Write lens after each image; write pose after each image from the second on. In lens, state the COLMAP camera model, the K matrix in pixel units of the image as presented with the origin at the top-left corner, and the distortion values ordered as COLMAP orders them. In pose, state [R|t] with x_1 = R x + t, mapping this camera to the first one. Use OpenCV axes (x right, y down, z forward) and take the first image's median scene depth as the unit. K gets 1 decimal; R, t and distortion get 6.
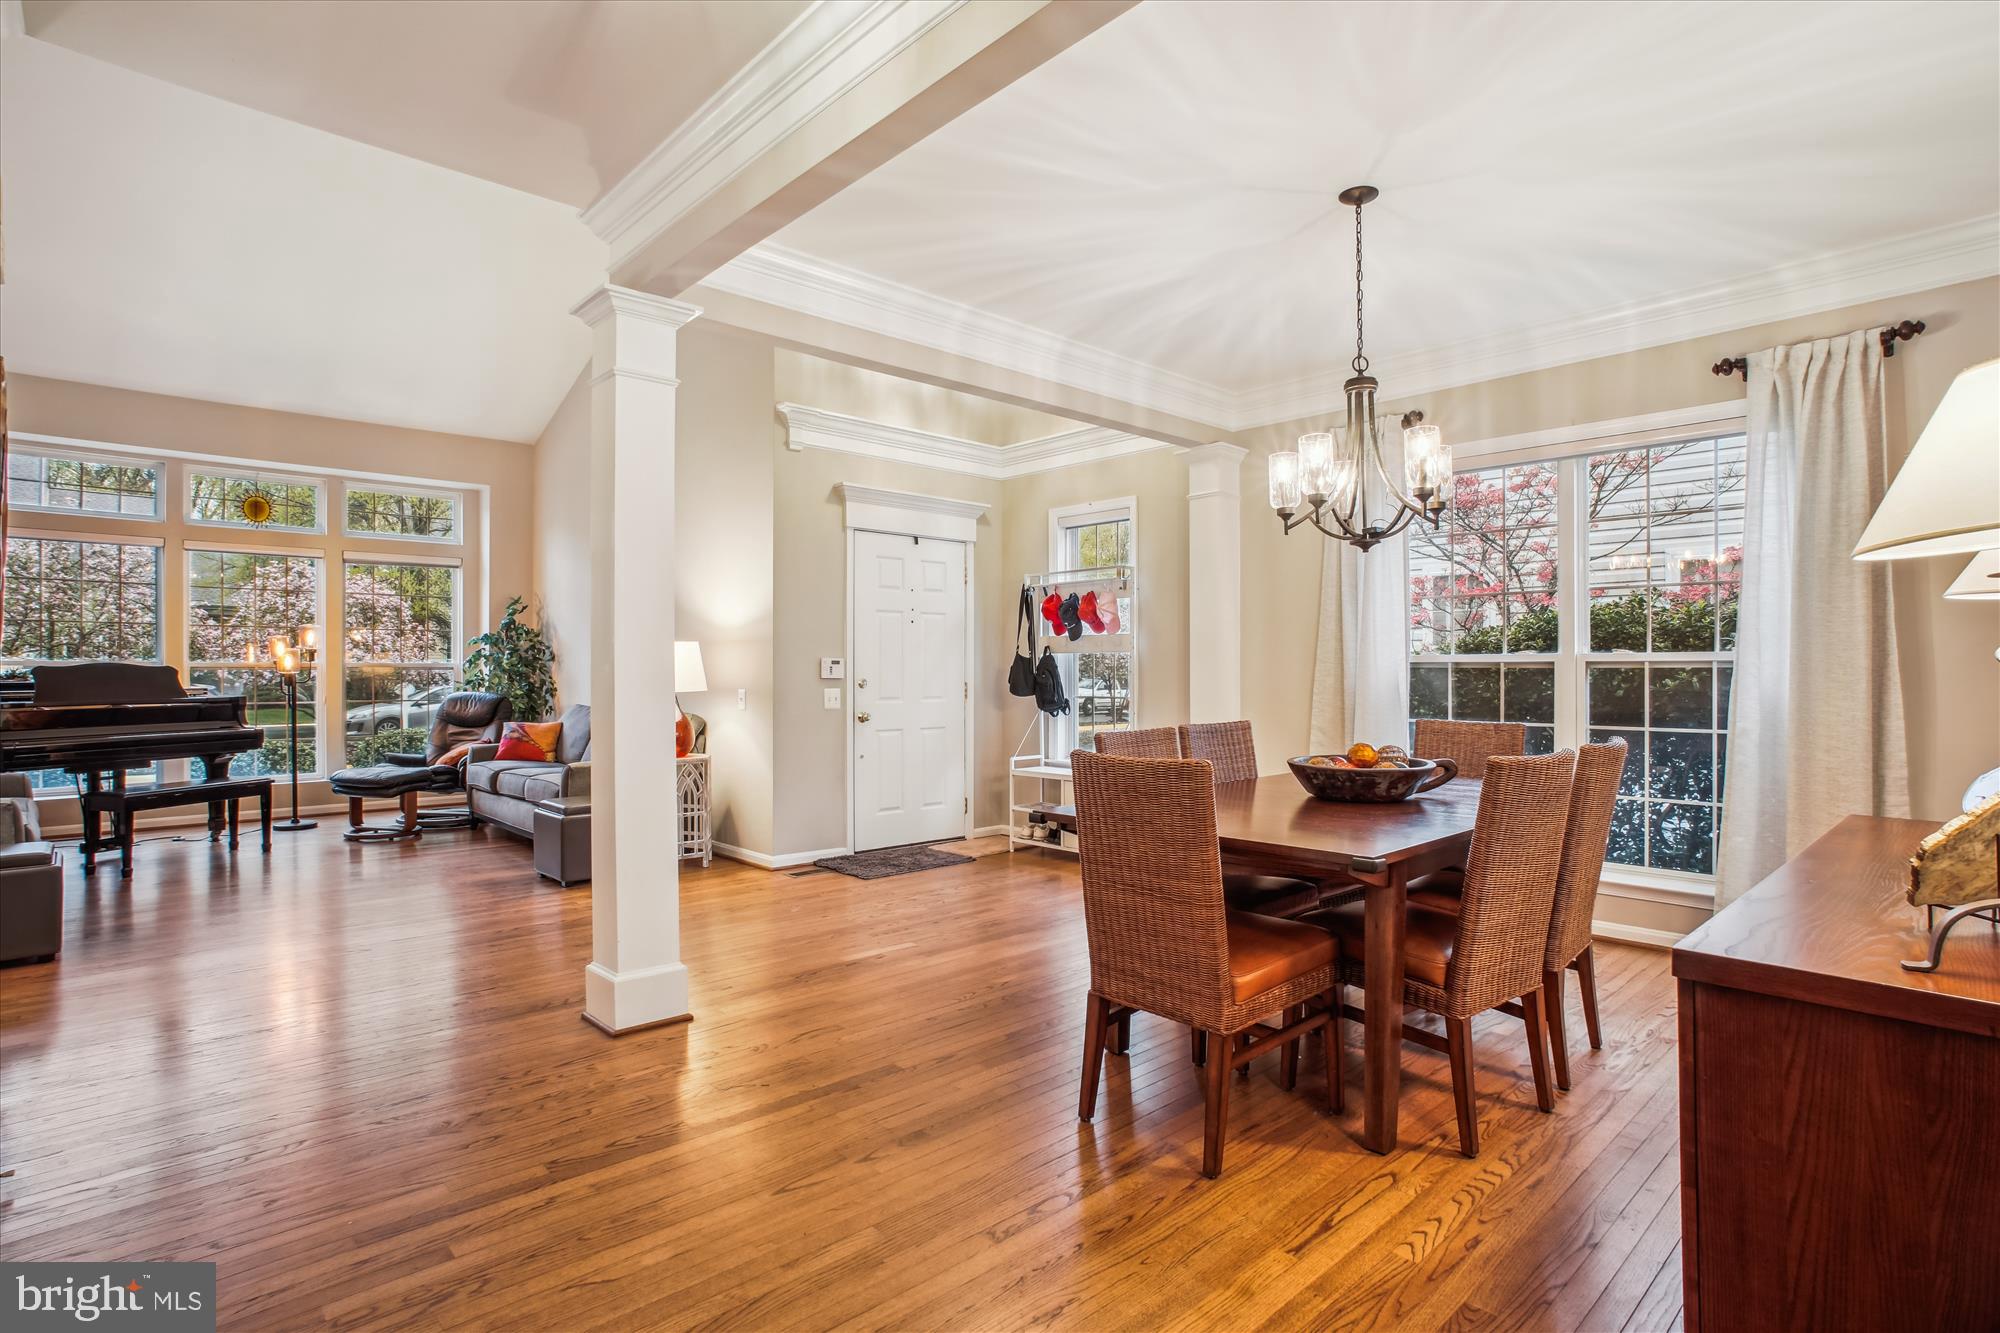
lens RADIAL K [[1012.7, 0, 1006.8], [0, 1012.7, 678.6], [0, 0, 1]] dist [-0.031914, 0.012090]
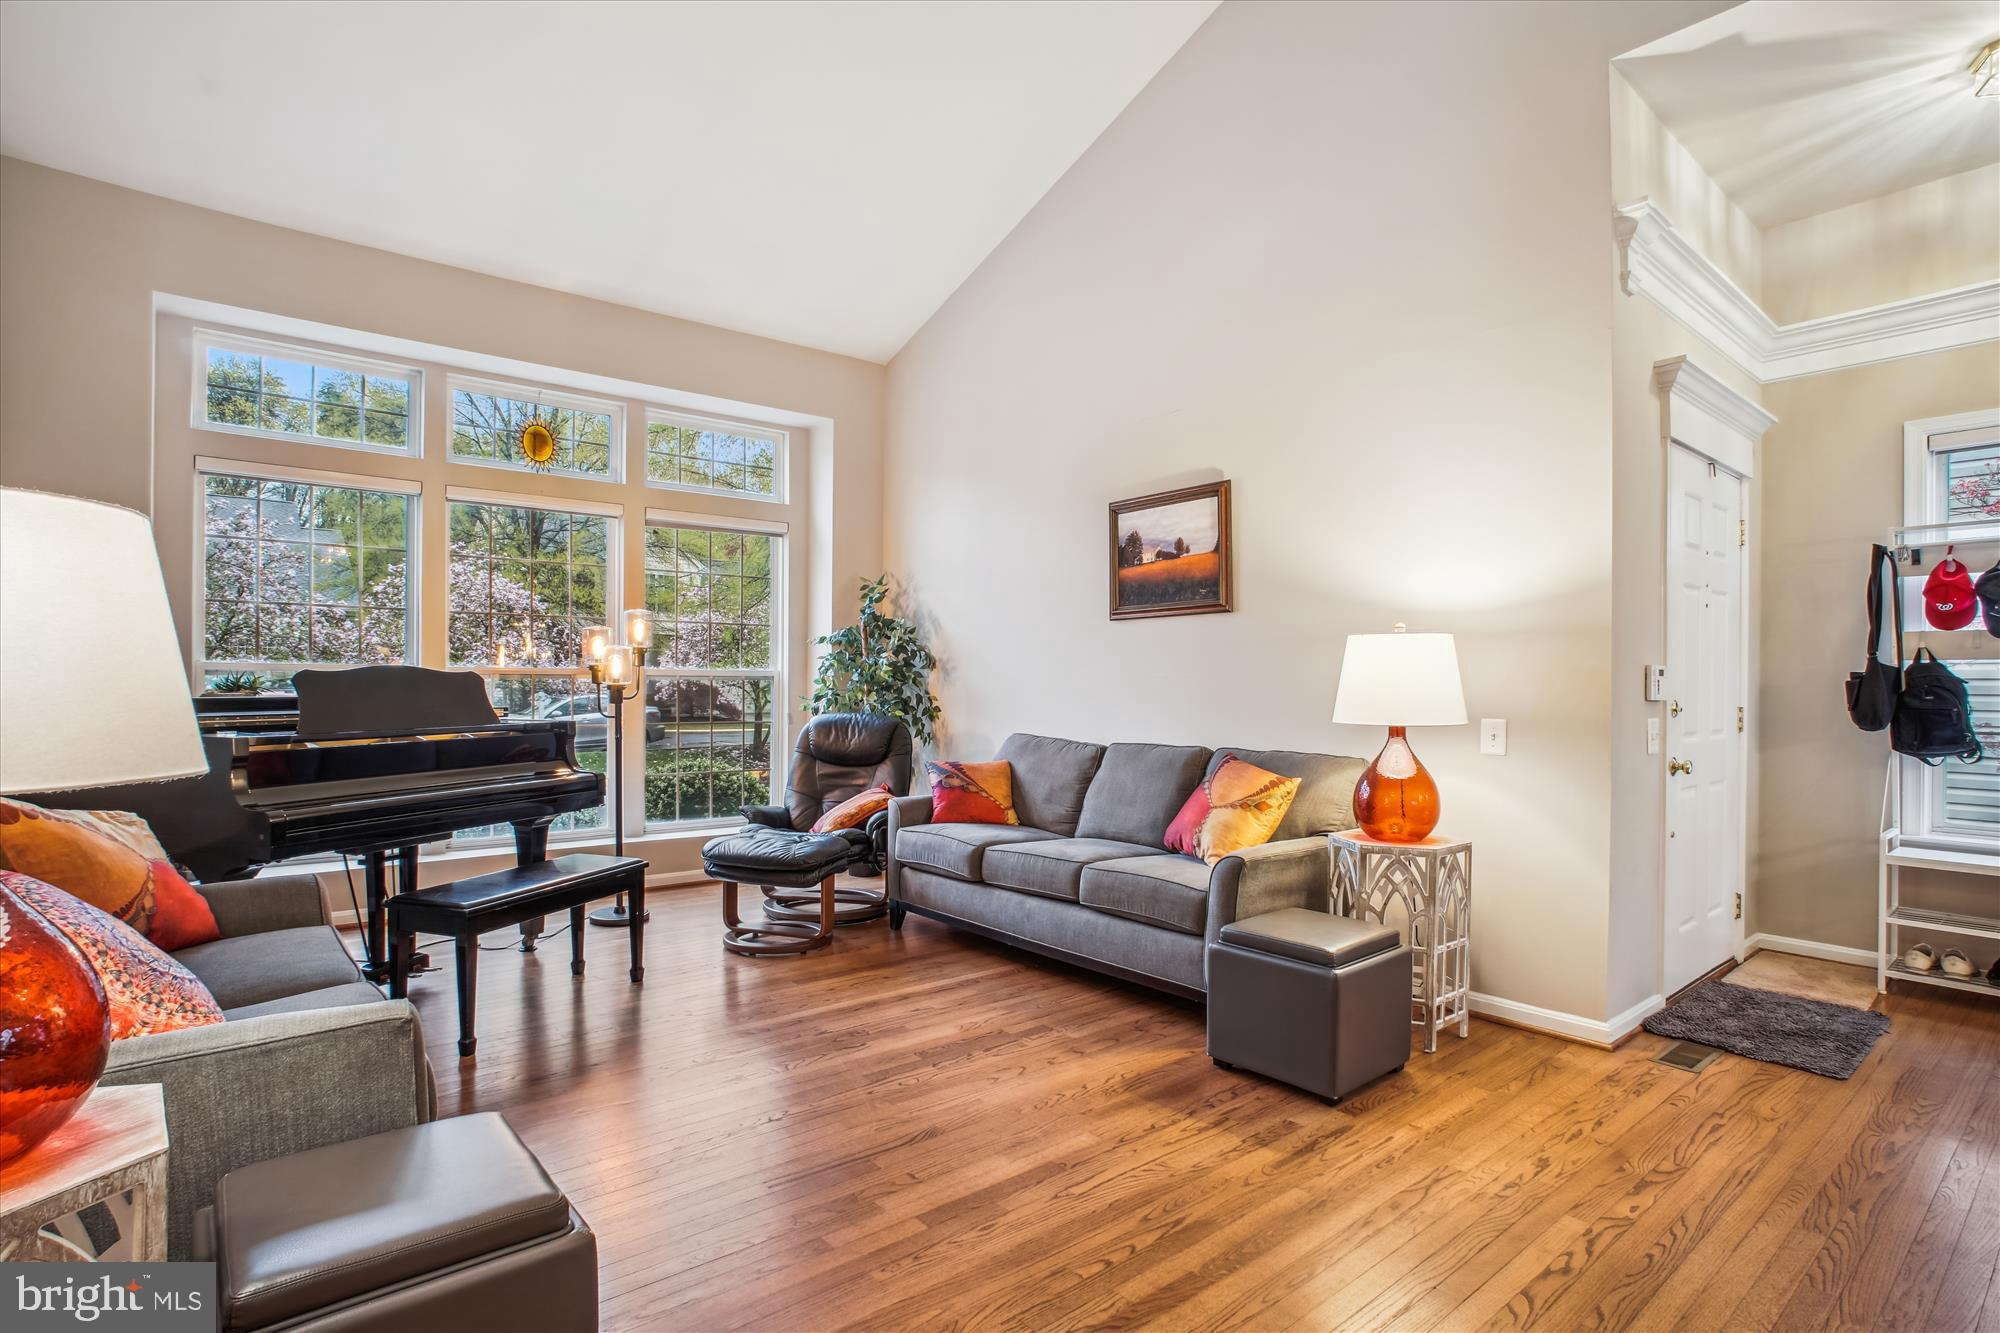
lens RADIAL K [[1012.7, 0, 1001.4], [0, 1012.7, 680.9], [0, 0, 1]] dist [-0.031914, 0.012090]
pose [[0.998882, 0.005262, -0.046972, -0.441040], [-0.005692, 0.999943, -0.009015, -0.003308], [0.046922, 0.009273, 0.998856, 0.360061]]
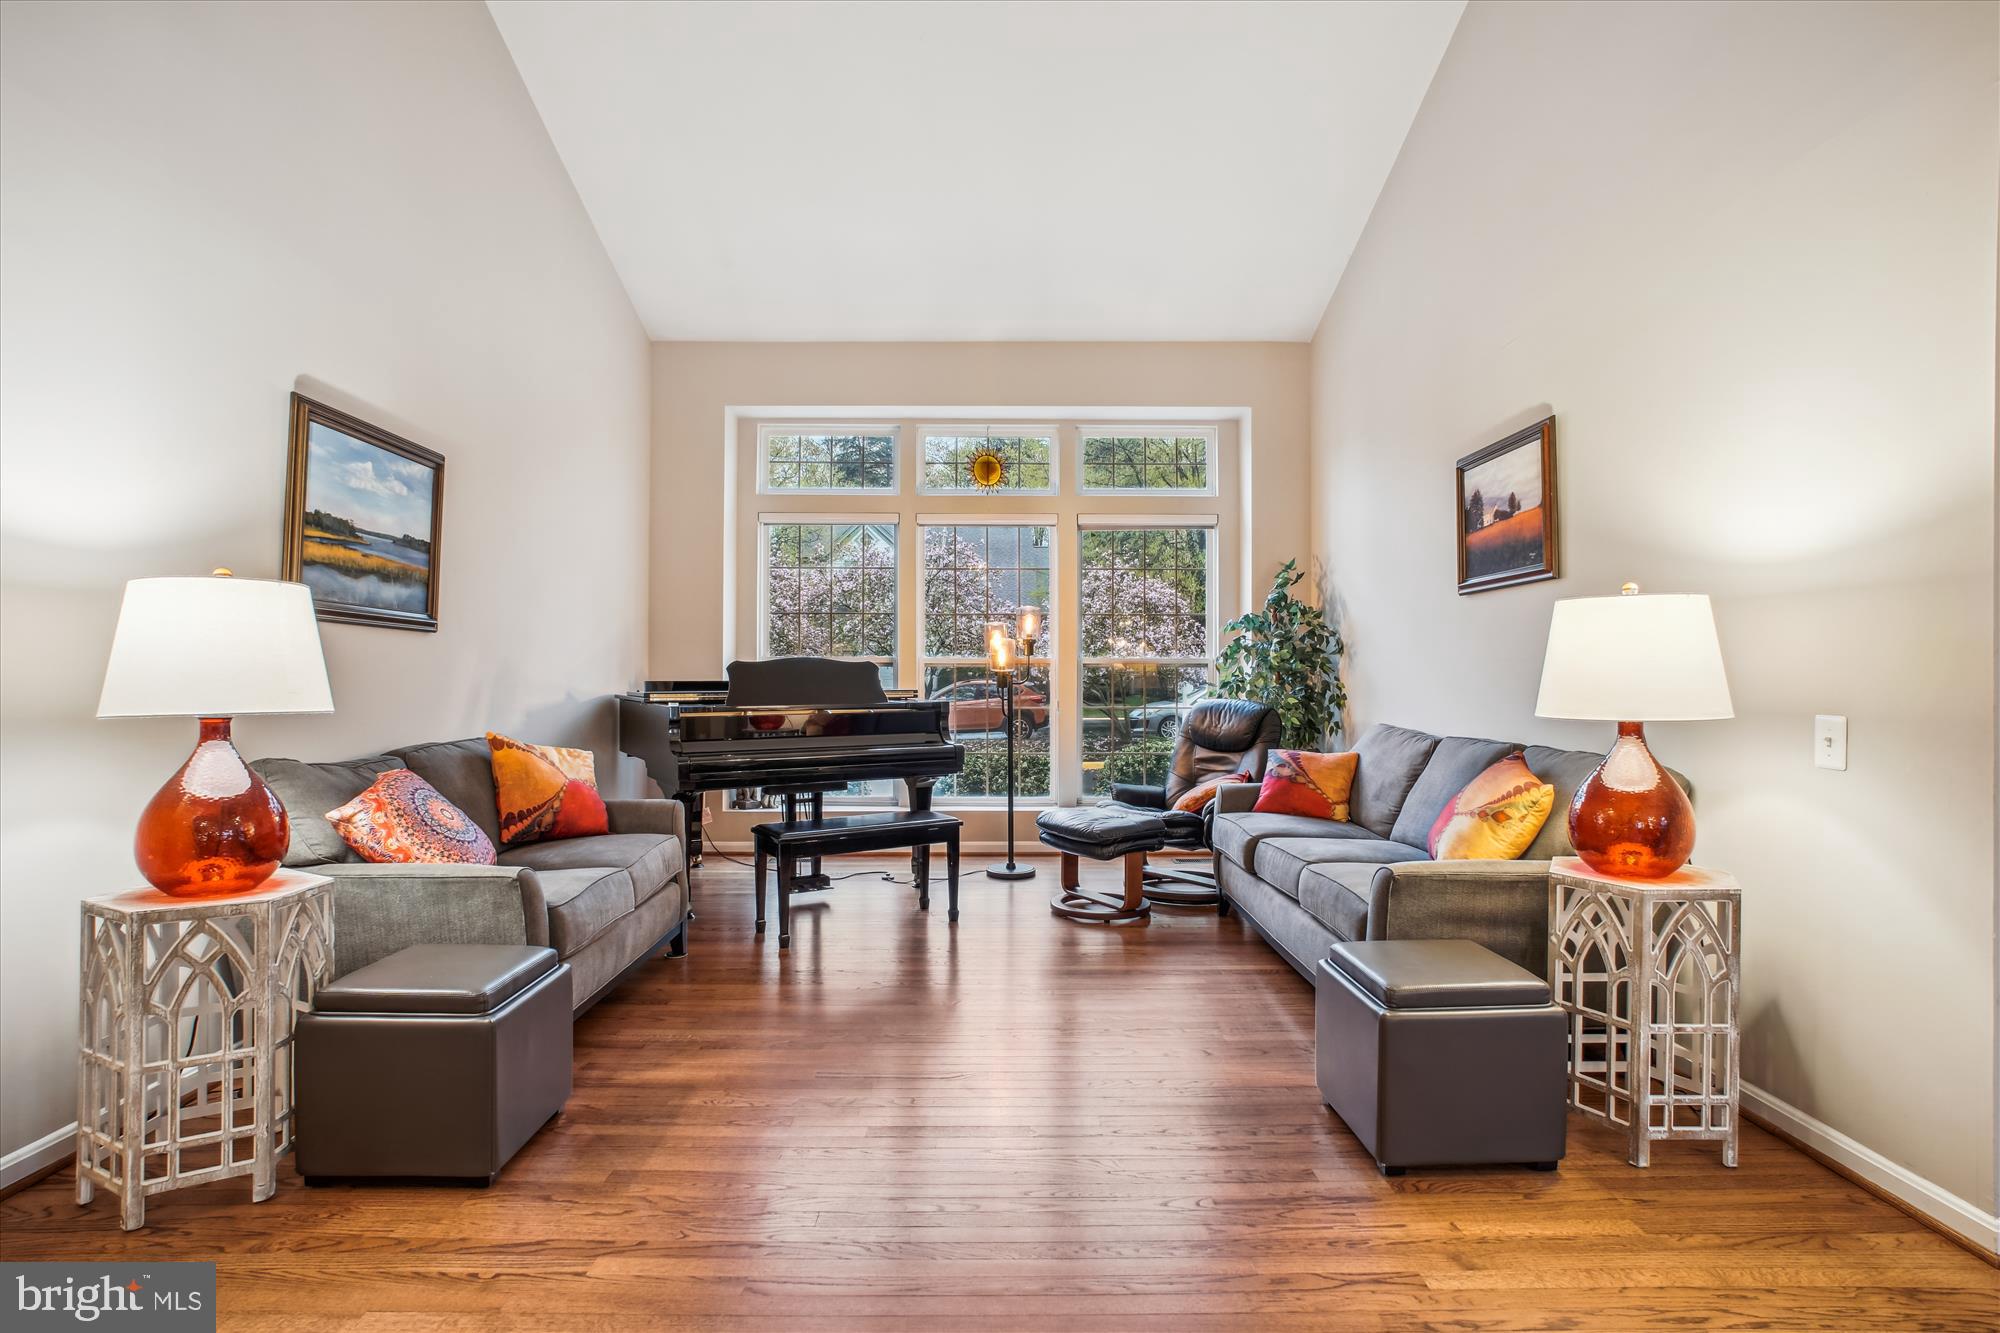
lens RADIAL K [[1012.7, 0, 1009.1], [0, 1012.7, 653.5], [0, 0, 1]] dist [-0.031914, 0.012090]
pose [[0.747170, -0.009574, -0.664564, -0.207567], [-0.006292, 0.999750, -0.021477, -0.002397], [0.664603, 0.020229, 0.746923, 0.432147]]
